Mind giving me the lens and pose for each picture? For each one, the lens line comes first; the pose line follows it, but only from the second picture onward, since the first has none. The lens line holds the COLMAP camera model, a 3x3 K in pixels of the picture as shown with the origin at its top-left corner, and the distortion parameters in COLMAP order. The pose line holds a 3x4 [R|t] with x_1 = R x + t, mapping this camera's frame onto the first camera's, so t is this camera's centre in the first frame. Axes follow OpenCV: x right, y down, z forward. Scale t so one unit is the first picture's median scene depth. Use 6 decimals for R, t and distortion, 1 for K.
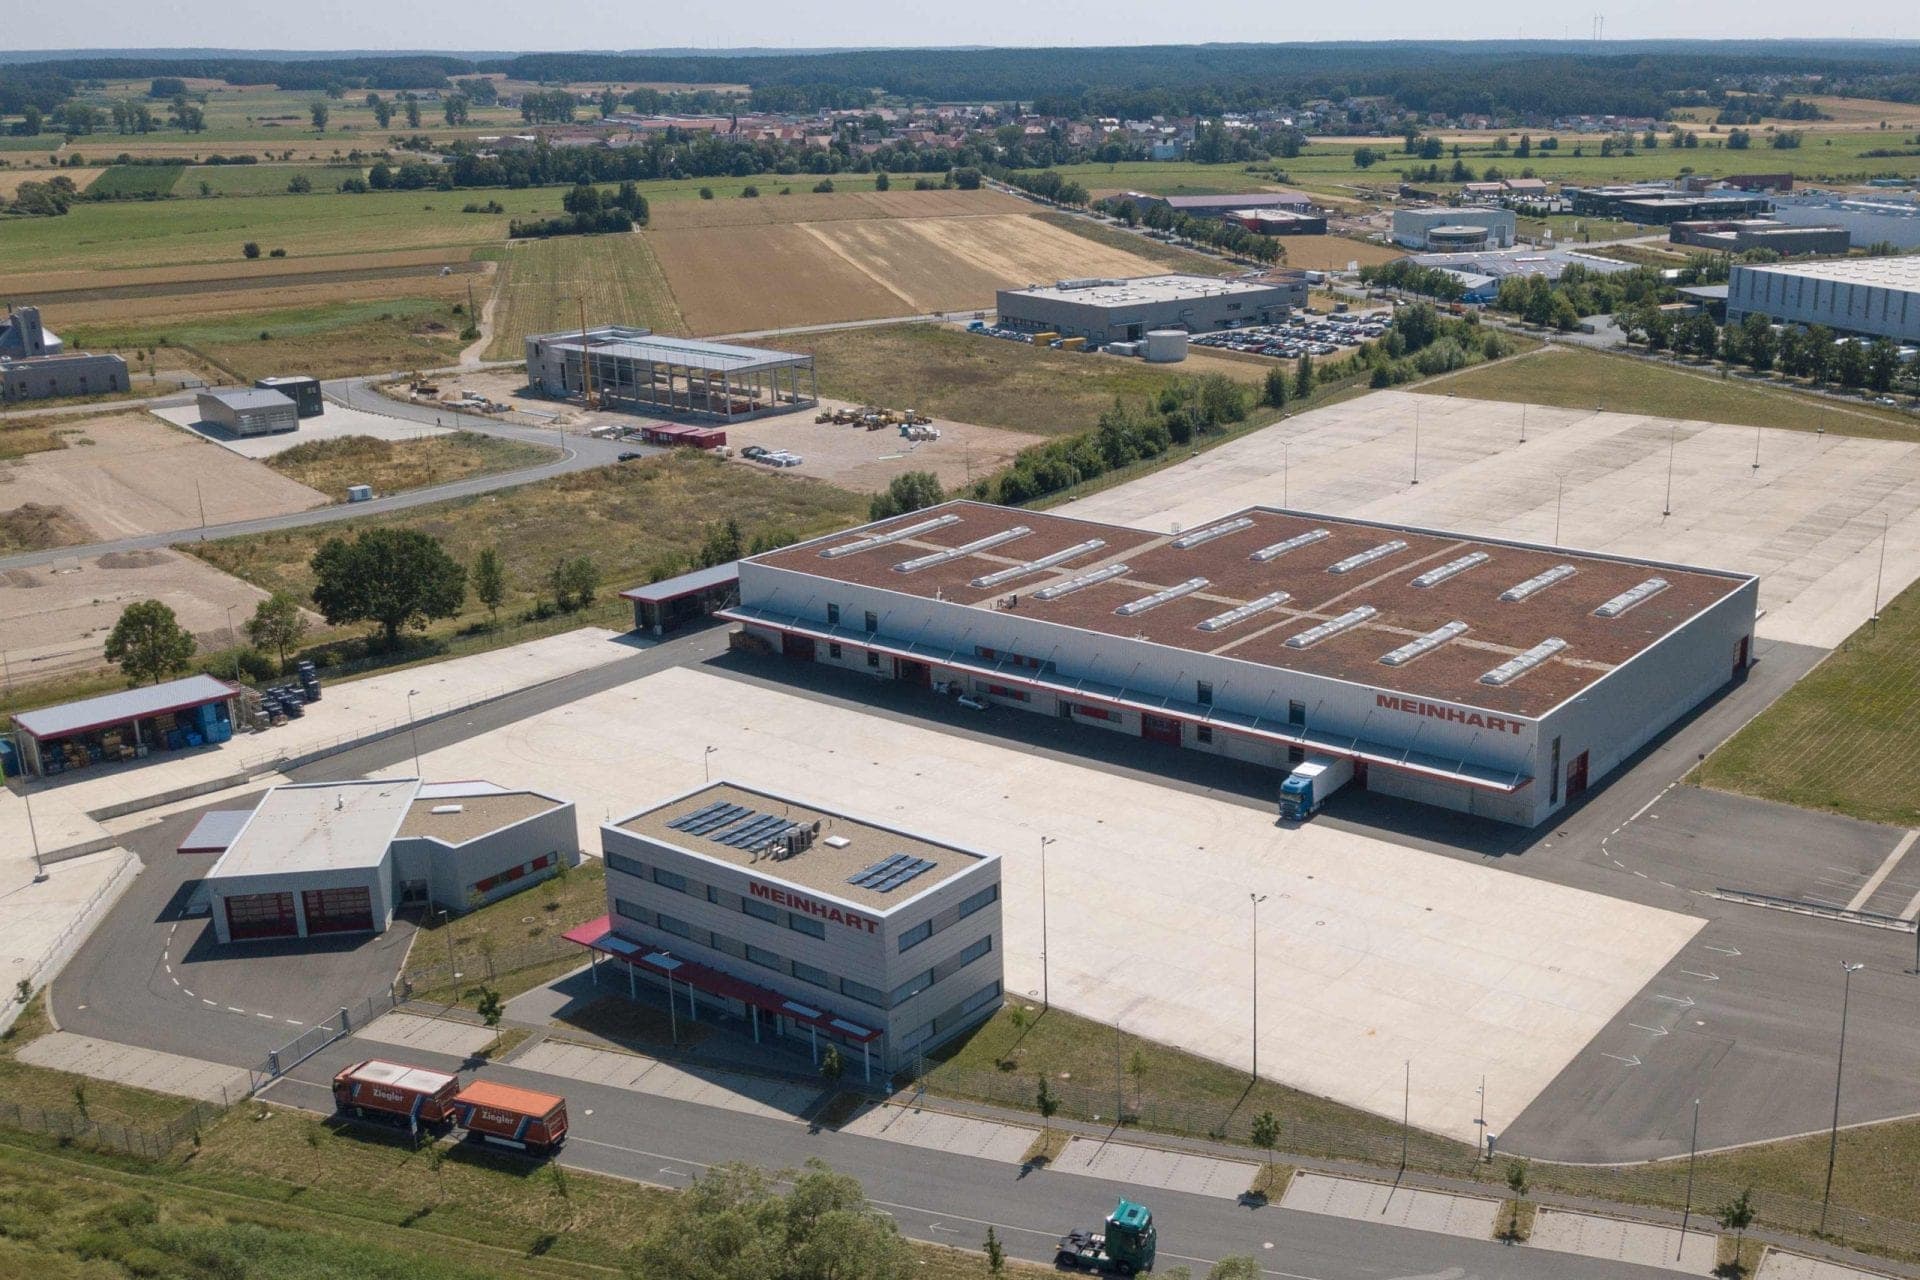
lens RADIAL K [[1937.0, 0, 1118.3], [0, 1937.0, 638.5], [0, 0, 1]] dist [0.006266, 0.005950]
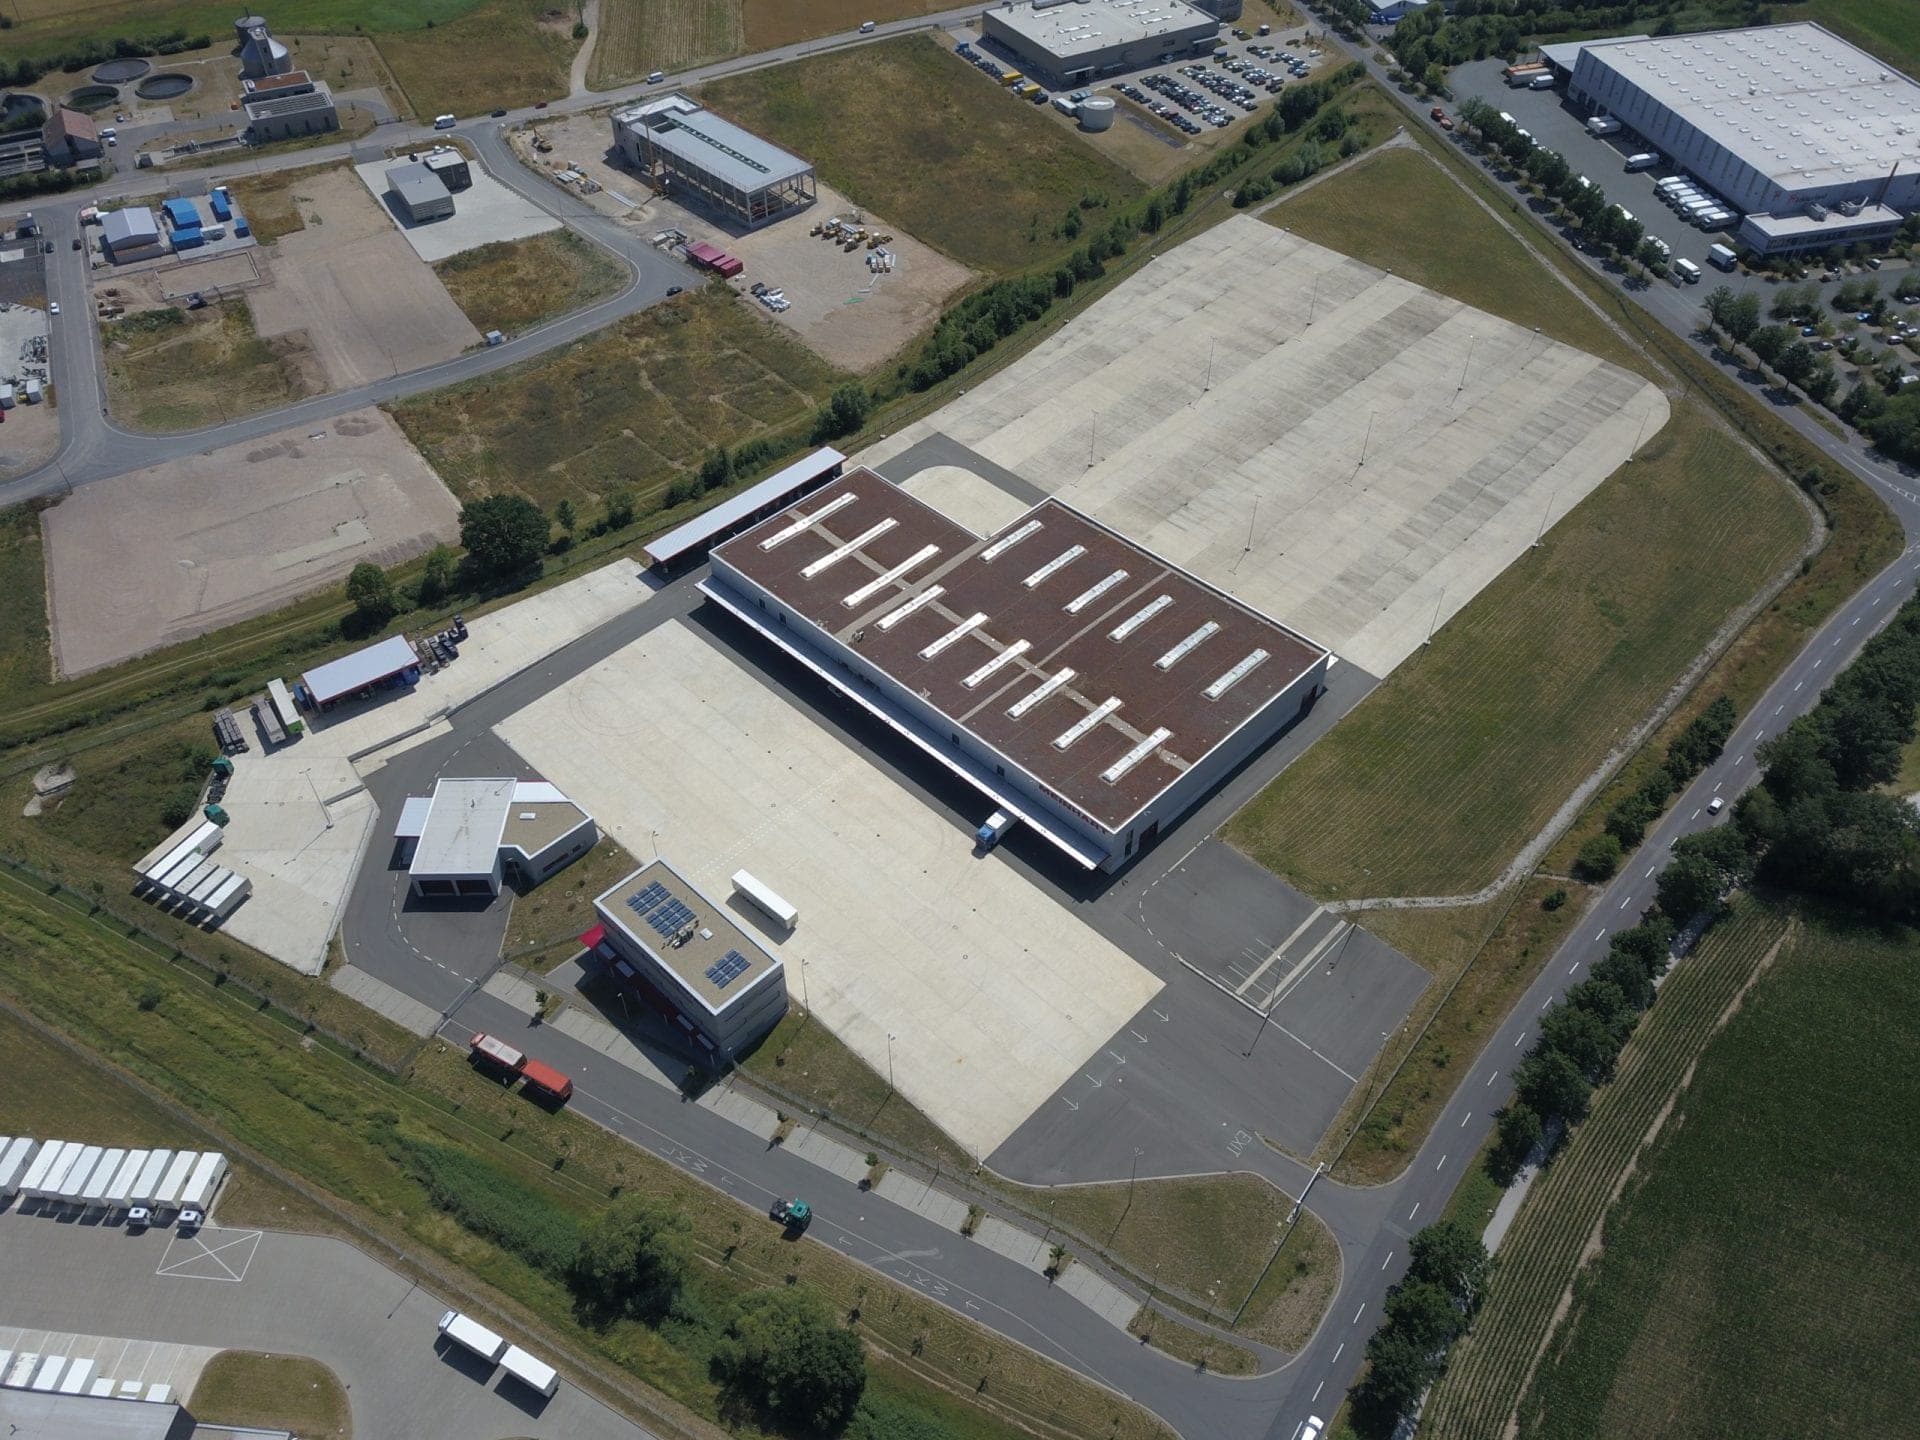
lens RADIAL K [[1475.5, 0, 960.0], [0, 1475.5, 720.0], [0, 0, 1]] dist [0.006027, 0.000112]
pose [[0.989036, 0.112703, -0.095427, 0.187933], [-0.054023, 0.877525, 0.476479, -0.668723], [0.137440, -0.466099, 0.873992, -0.148959]]
